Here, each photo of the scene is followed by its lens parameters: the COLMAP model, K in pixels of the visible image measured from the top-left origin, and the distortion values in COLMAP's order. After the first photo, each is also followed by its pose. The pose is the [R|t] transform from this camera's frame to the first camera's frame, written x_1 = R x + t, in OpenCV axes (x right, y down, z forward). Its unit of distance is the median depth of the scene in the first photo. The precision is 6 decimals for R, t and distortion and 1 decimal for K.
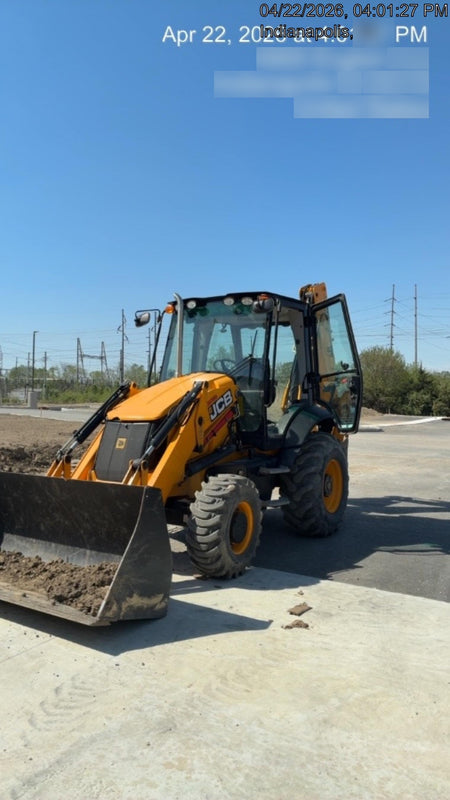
lens RADIAL K [[537.5, 0, 227.8], [0, 537.5, 397.9], [0, 0, 1]] dist [0.040177, 0.003373]
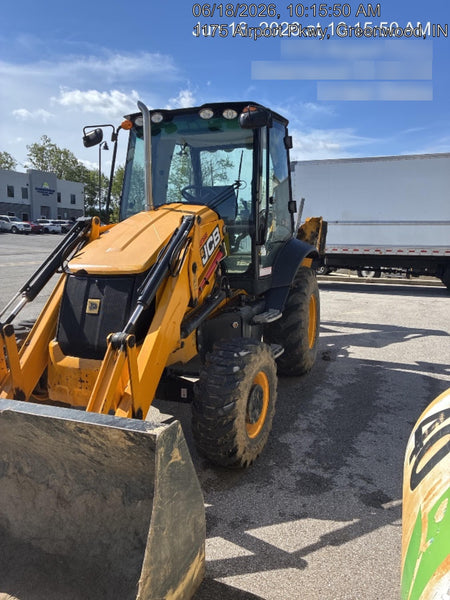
lens RADIAL K [[438.0, 0, 233.4], [0, 438.0, 299.0], [0, 0, 1]] dist [0.004738, -0.002005]
pose [[0.982028, -0.047096, 0.182765, -0.095668], [0.013647, 0.983550, 0.180117, -0.023452], [-0.188241, -0.174386, 0.966517, 0.313514]]
